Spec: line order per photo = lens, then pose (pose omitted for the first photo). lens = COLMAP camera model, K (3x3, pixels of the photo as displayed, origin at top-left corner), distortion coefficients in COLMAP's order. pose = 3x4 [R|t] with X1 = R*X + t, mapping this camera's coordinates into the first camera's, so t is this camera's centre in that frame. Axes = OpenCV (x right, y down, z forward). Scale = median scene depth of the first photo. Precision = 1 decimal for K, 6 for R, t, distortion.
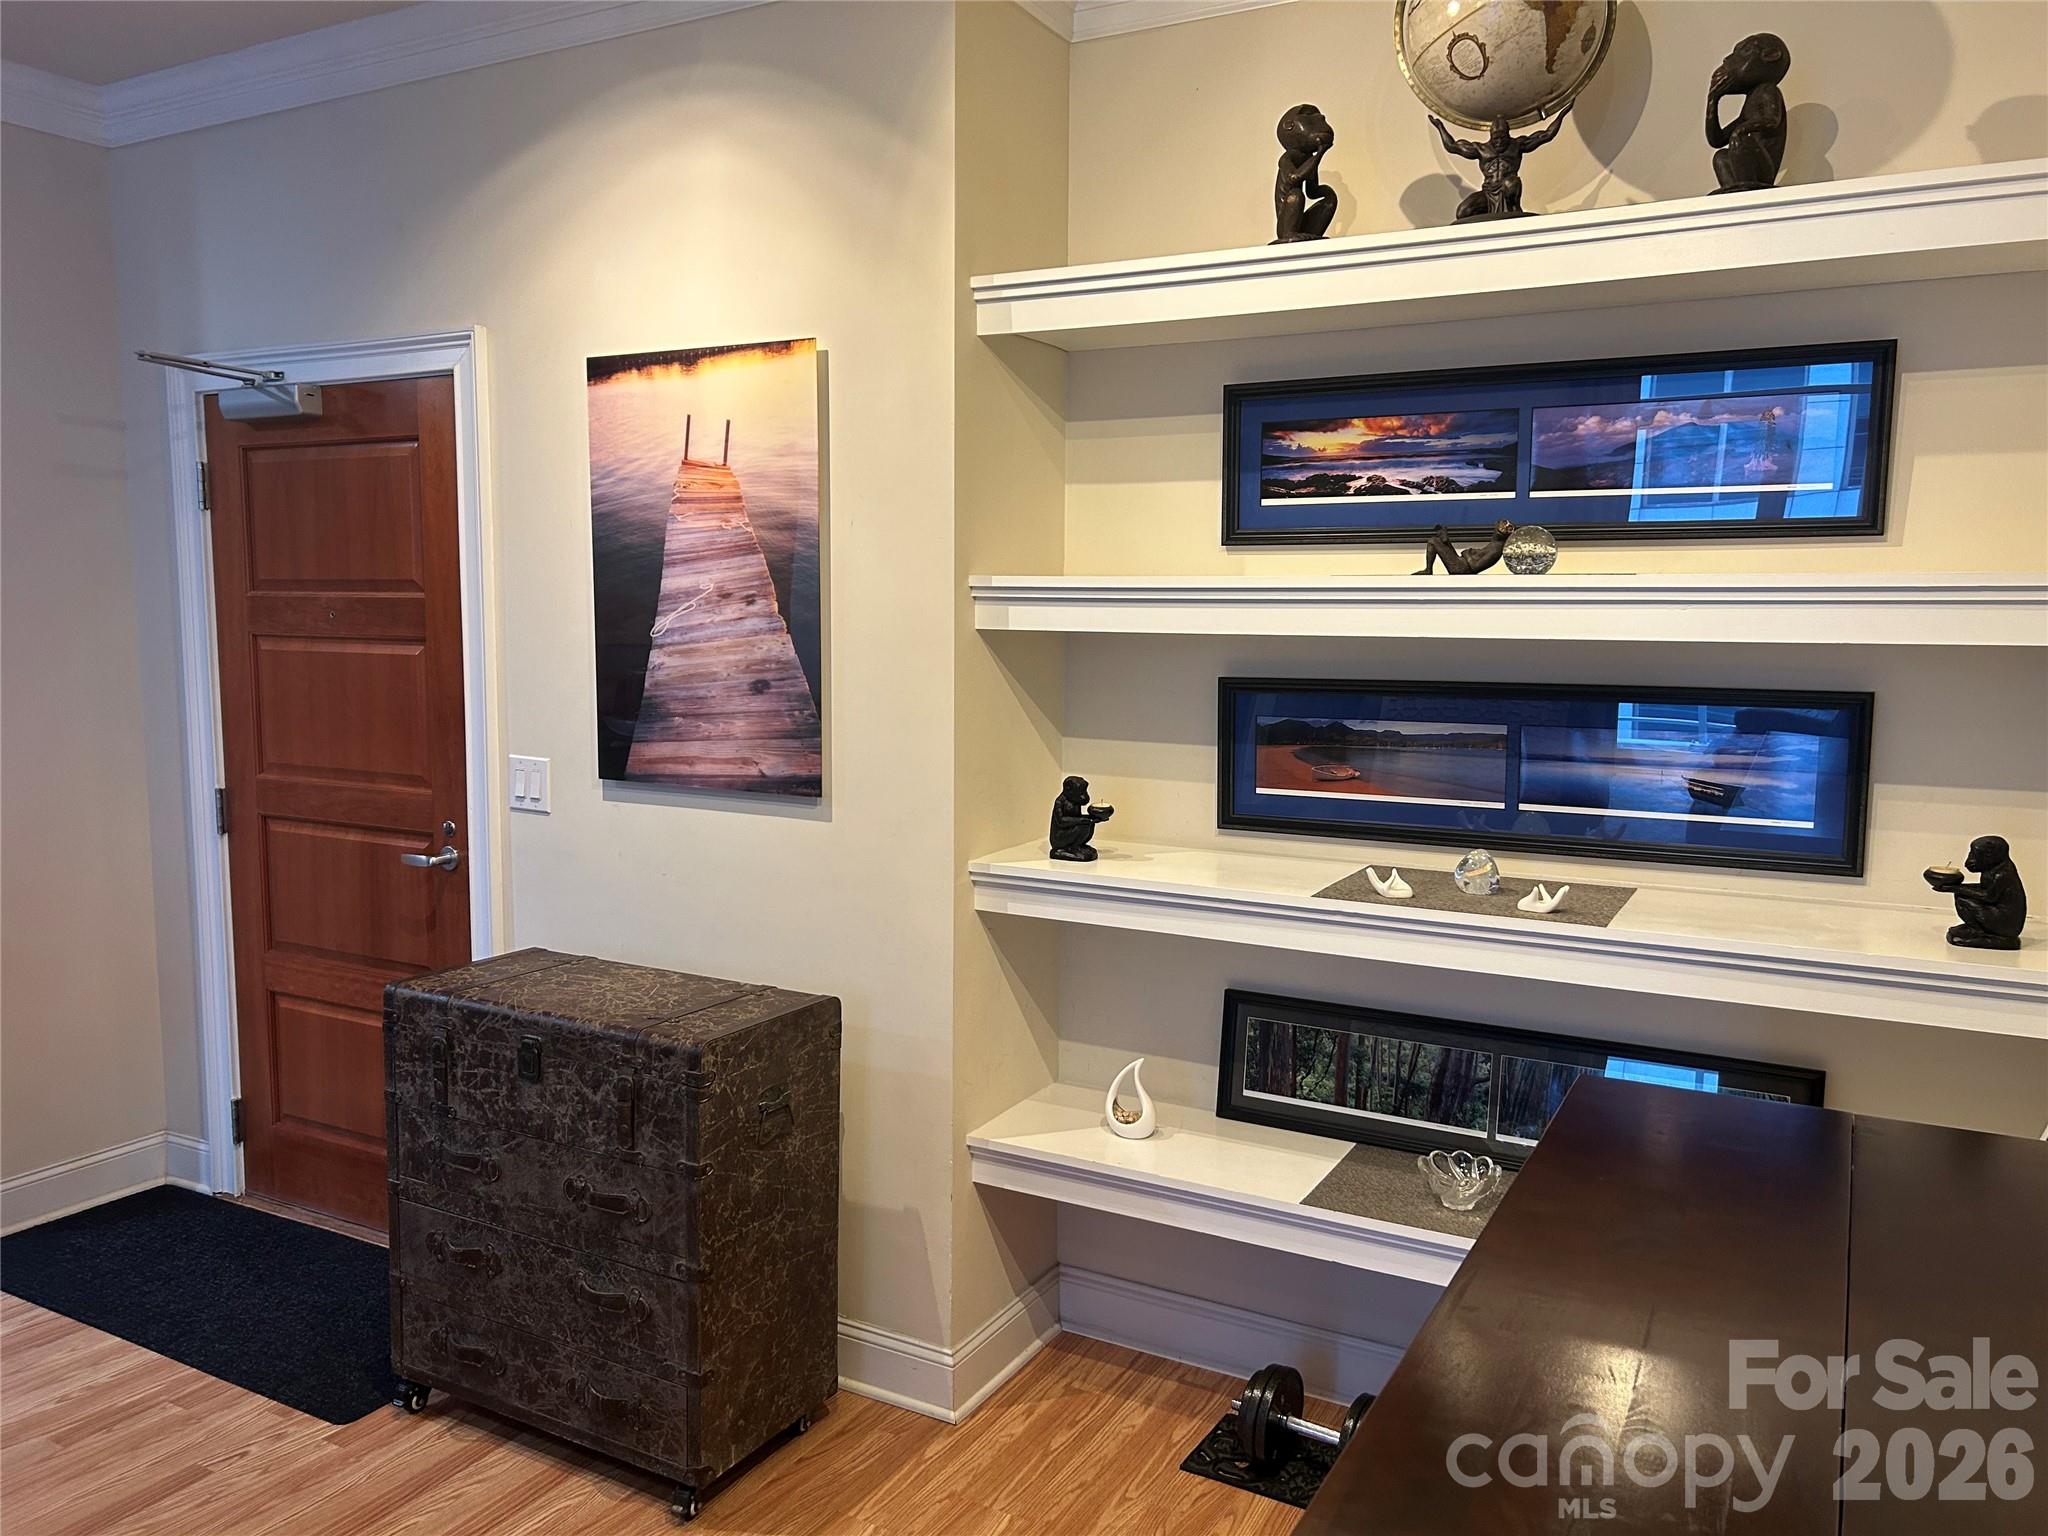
lens RADIAL K [[1558.3, 0, 987.4], [0, 1558.3, 767.3], [0, 0, 1]] dist [0.073038, -0.091296]
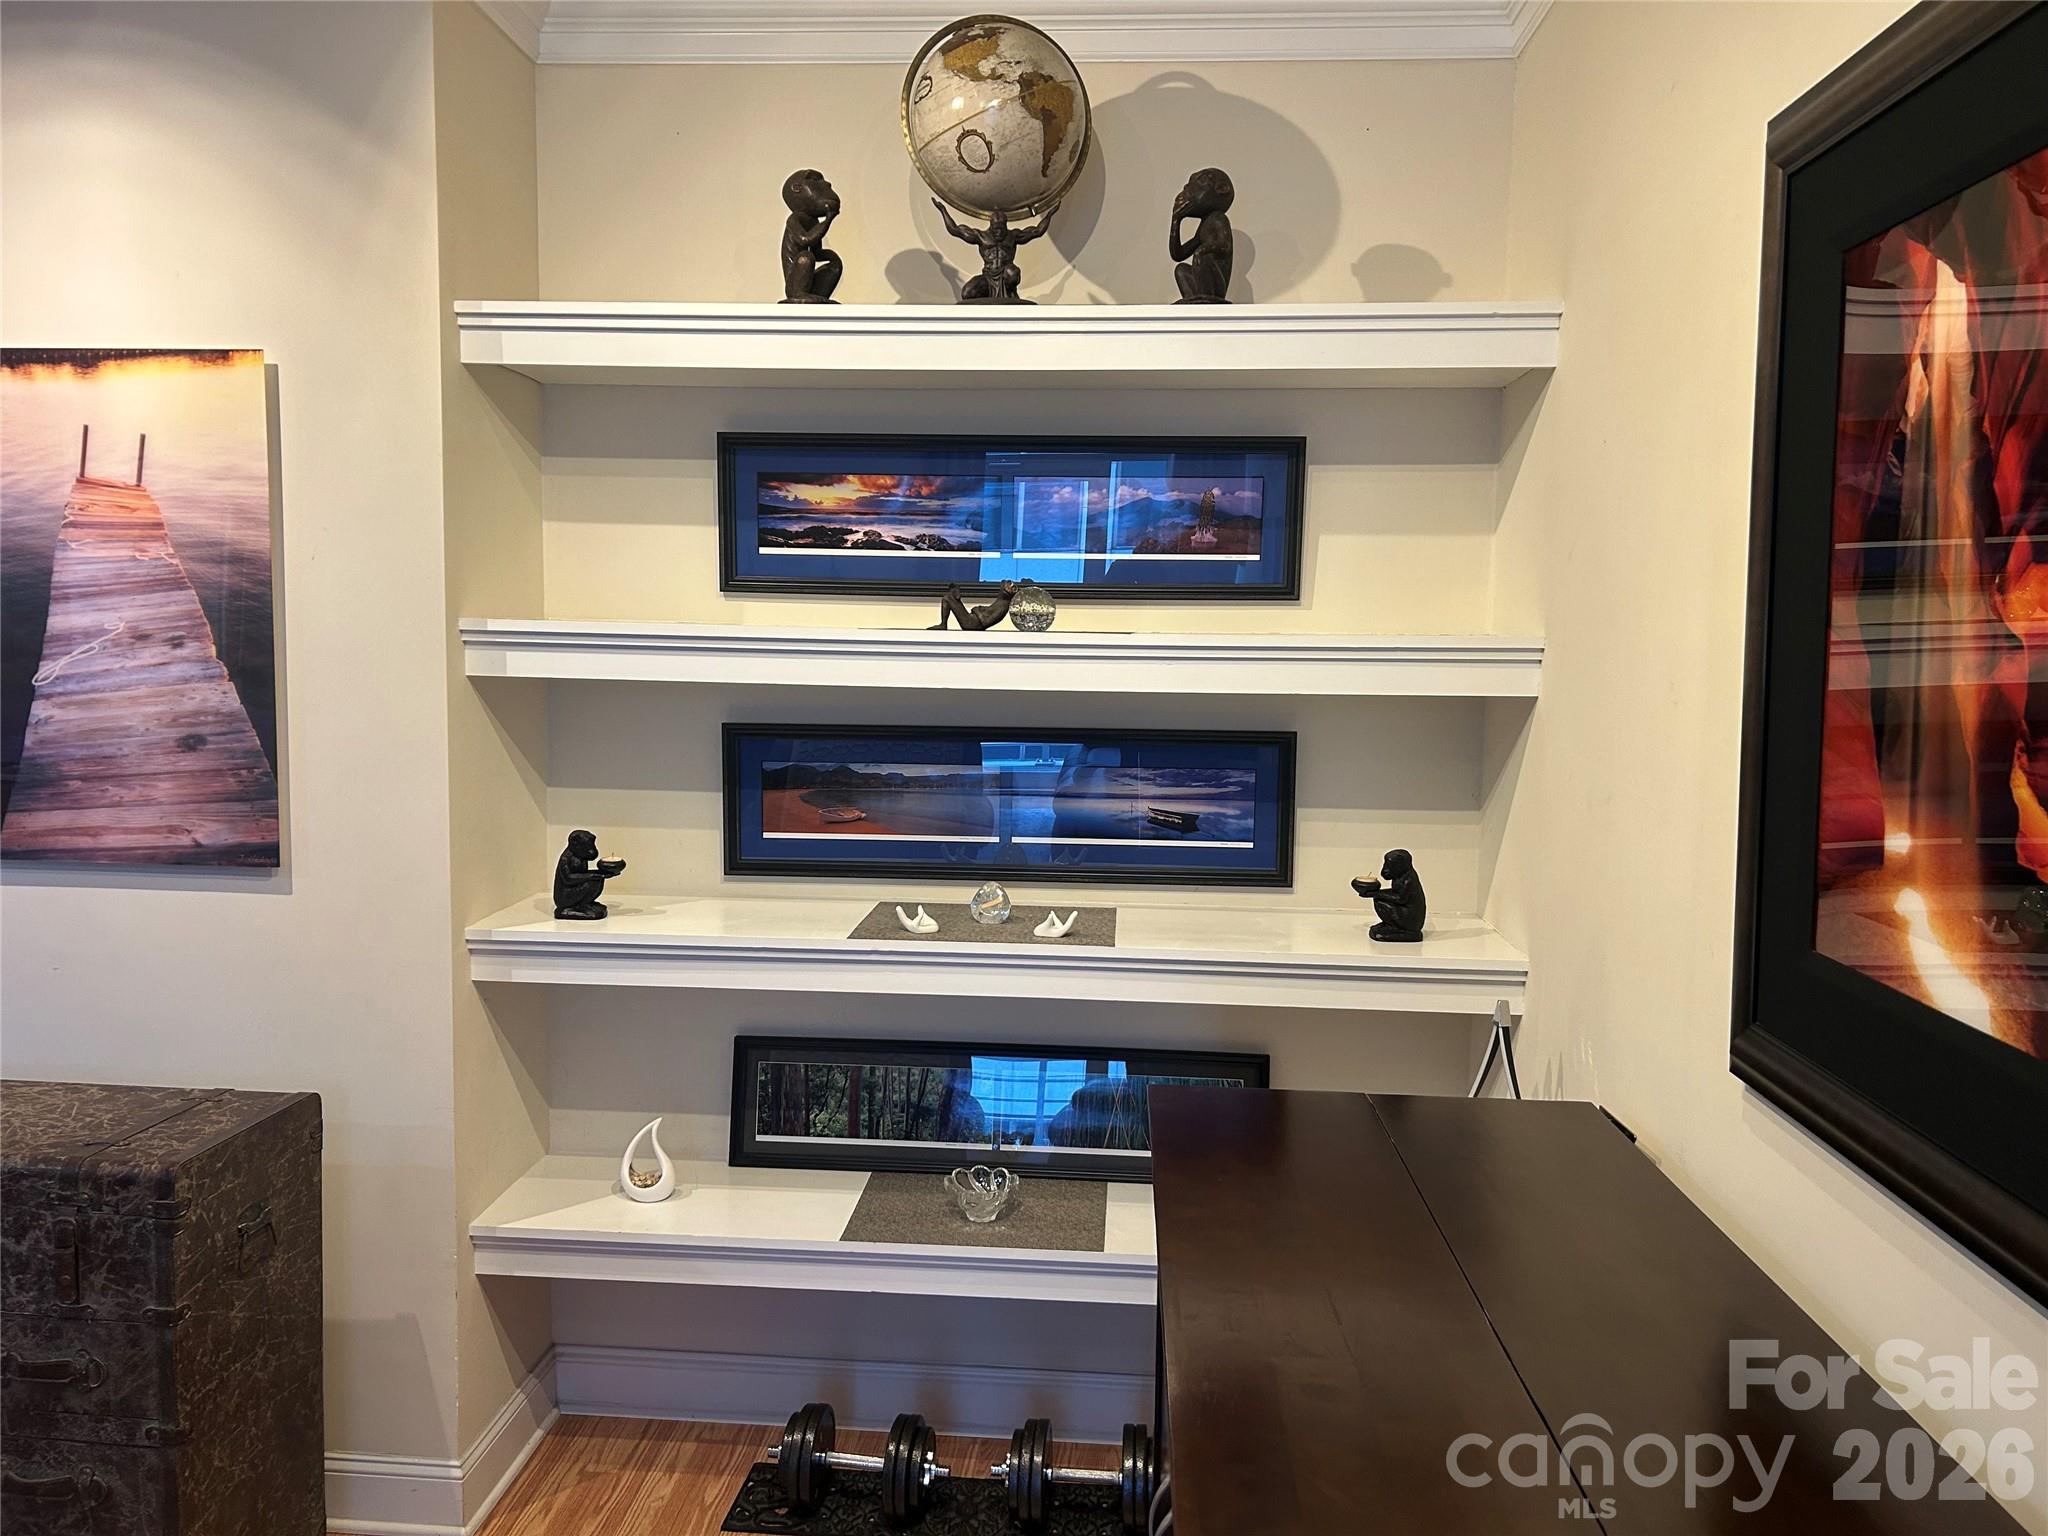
lens RADIAL K [[1558.3, 0, 987.4], [0, 1558.3, 767.3], [0, 0, 1]] dist [0.073038, -0.091296]
pose [[0.908008, -0.029528, 0.417910, -0.120634], [0.035965, 0.999325, -0.007533, -0.016946], [-0.417405, 0.021870, 0.908457, 0.024148]]
